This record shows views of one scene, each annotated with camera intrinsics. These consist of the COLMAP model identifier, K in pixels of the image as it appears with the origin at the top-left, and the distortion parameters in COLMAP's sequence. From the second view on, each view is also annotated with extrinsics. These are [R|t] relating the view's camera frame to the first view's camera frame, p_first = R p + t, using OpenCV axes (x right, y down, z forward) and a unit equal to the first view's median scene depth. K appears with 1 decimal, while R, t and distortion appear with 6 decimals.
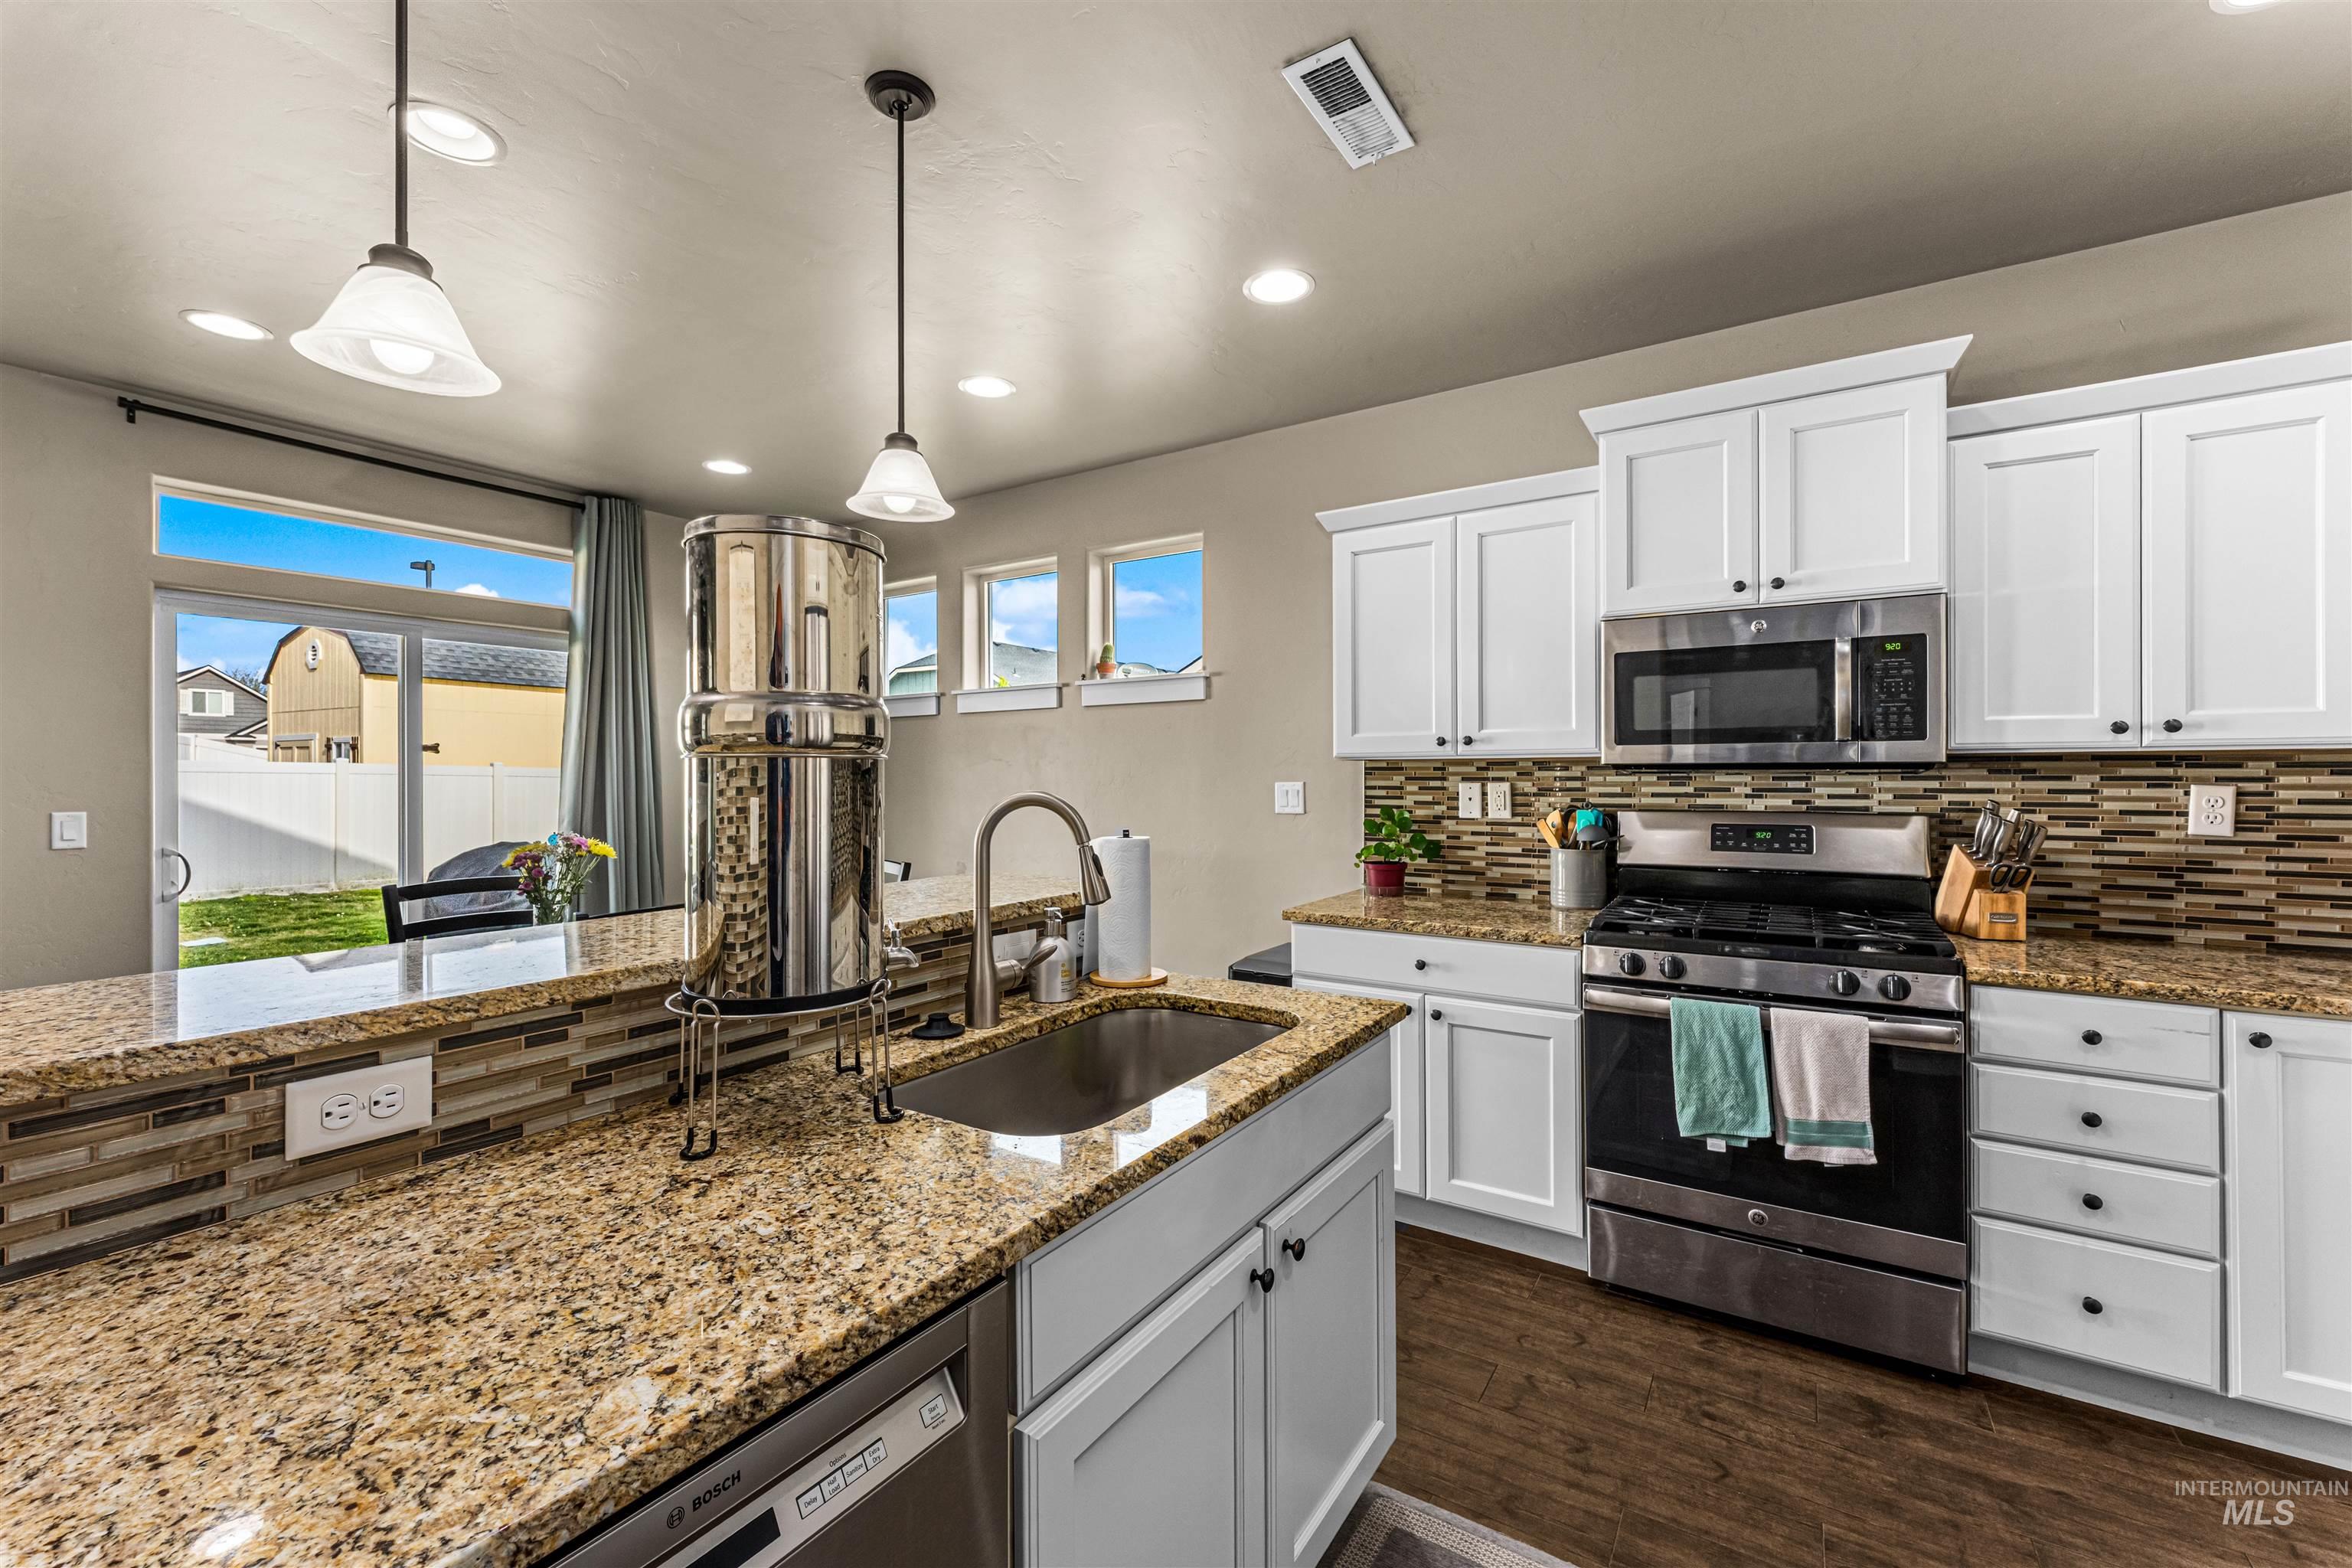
lens RADIAL K [[953.3, 0, 1179.3], [0, 953.3, 779.9], [0, 0, 1]] dist [0.002432, -0.001615]
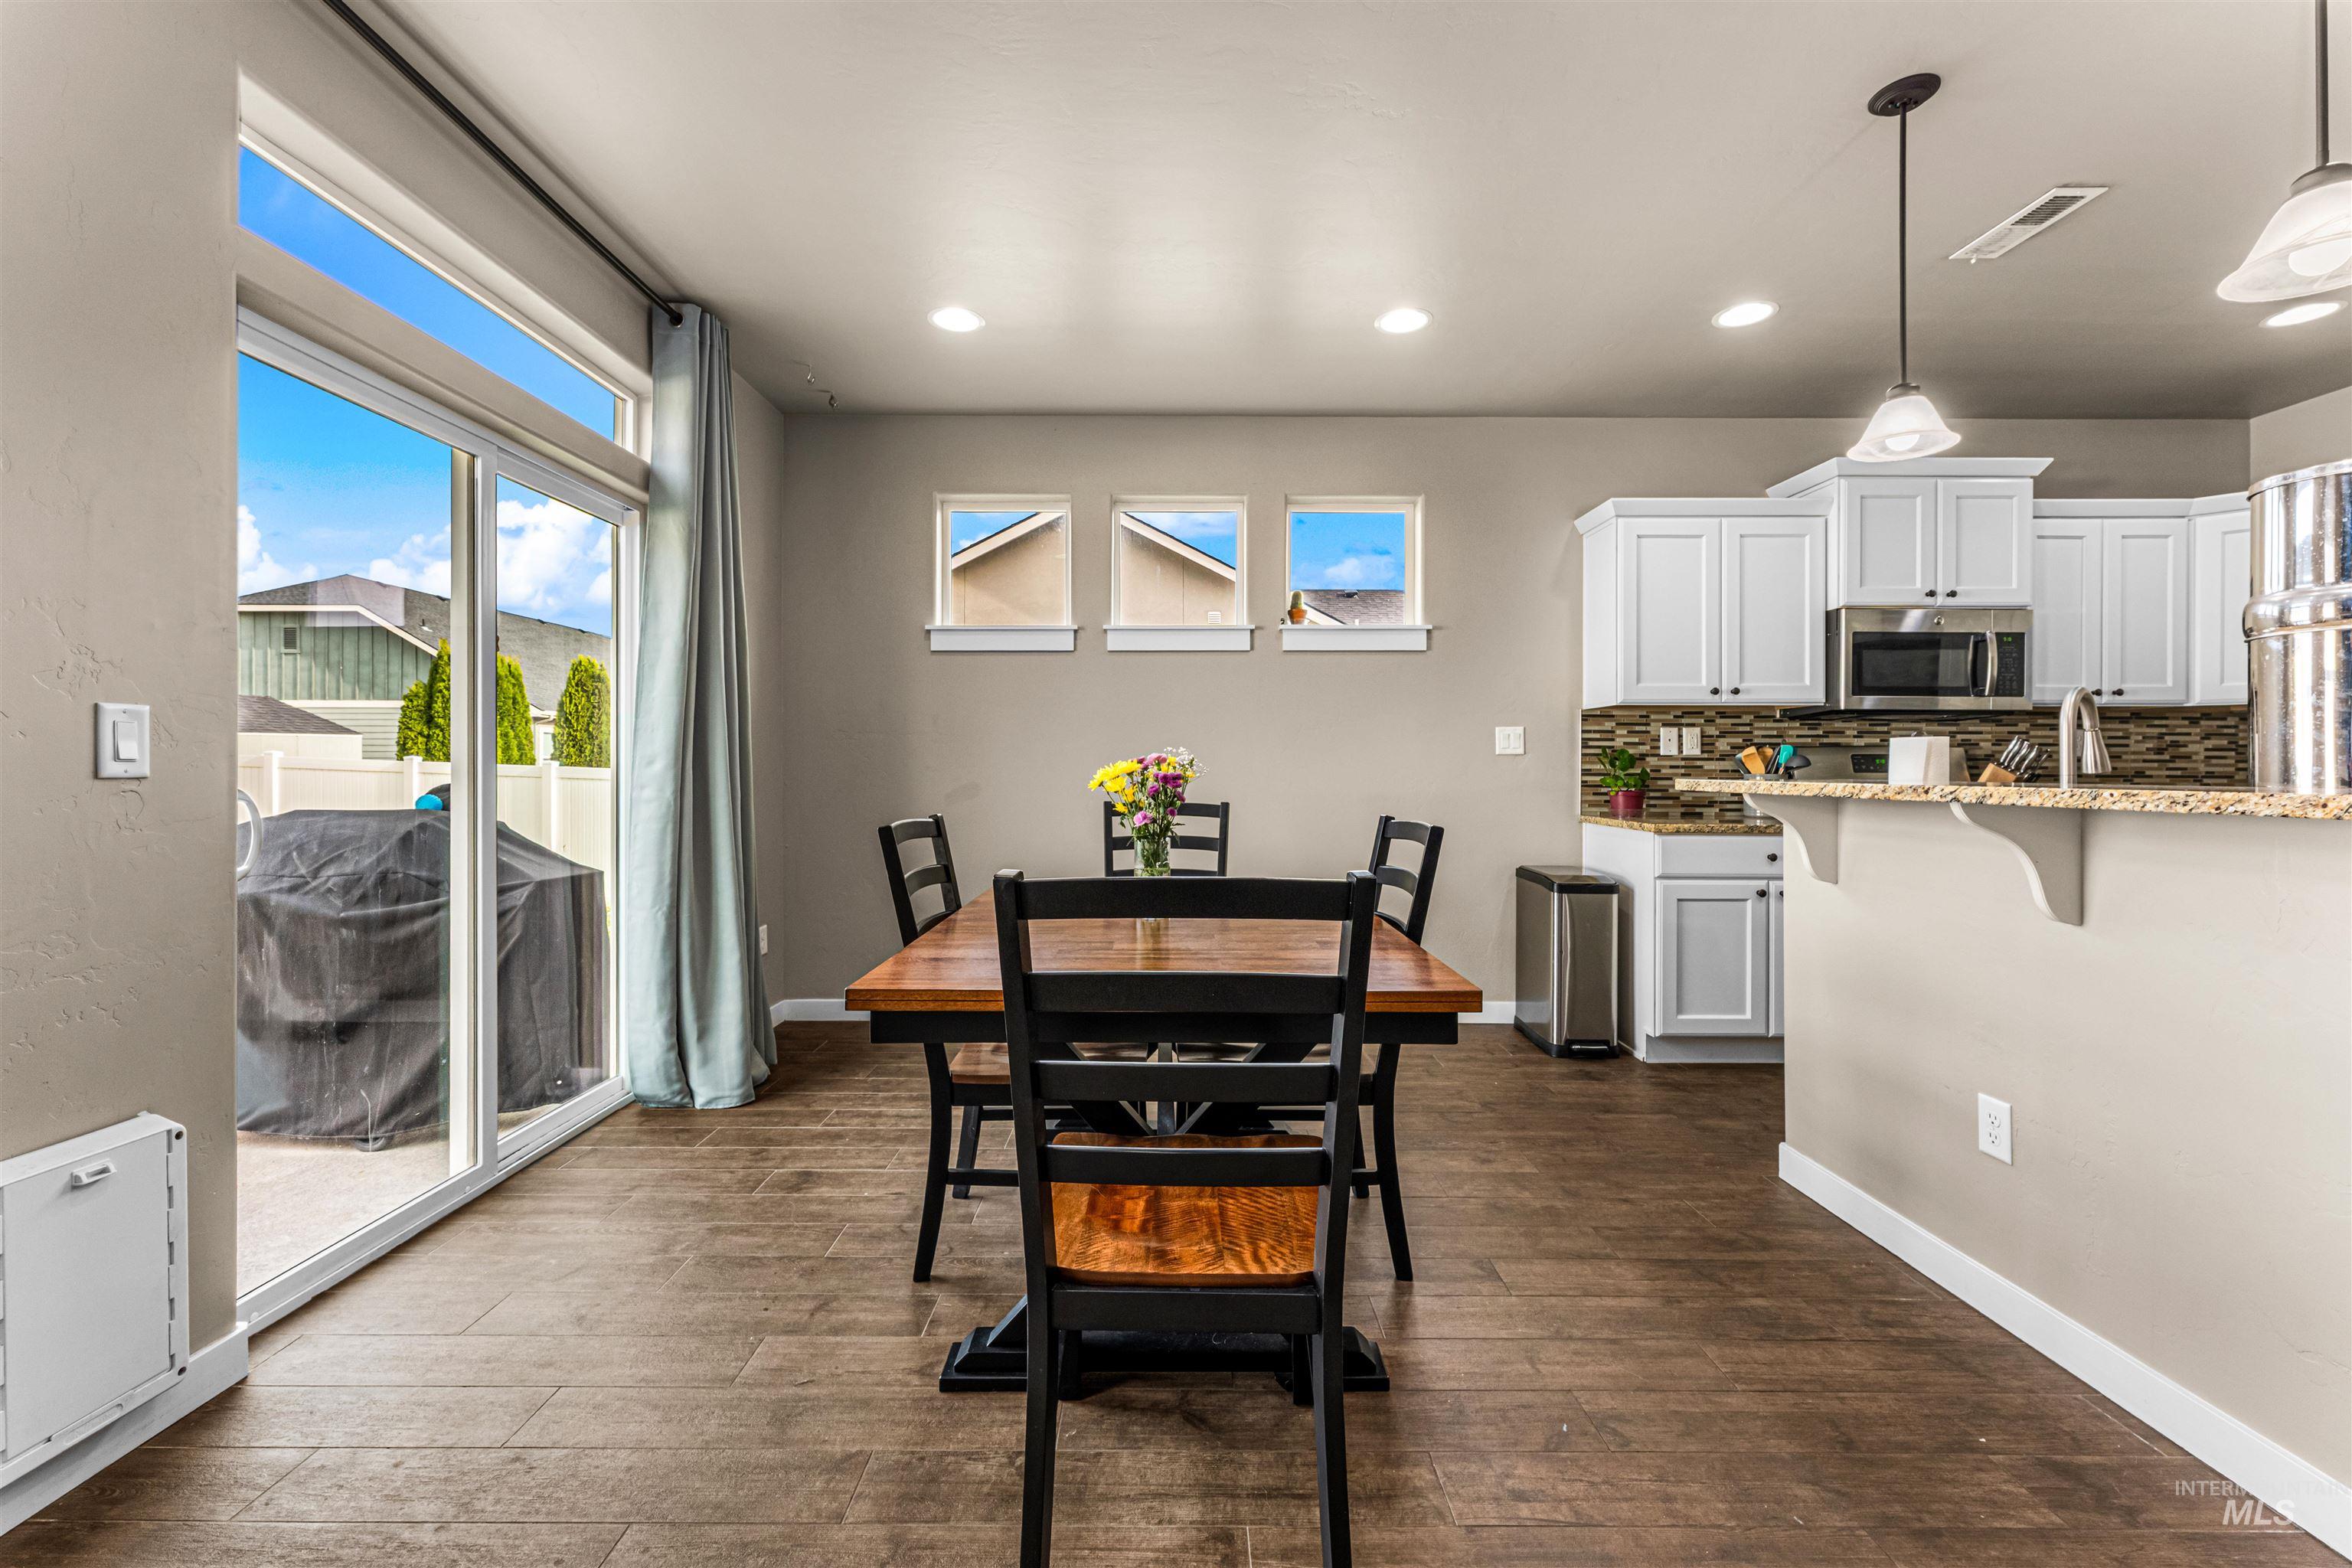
lens RADIAL K [[953.3, 0, 1160.9], [0, 953.3, 766.2], [0, 0, 1]] dist [0.002432, -0.001615]
pose [[0.841888, 0.006921, 0.539607, -0.983831], [-0.003039, 0.999963, -0.008084, 0.069168], [-0.539643, 0.005166, 0.841878, 0.299024]]
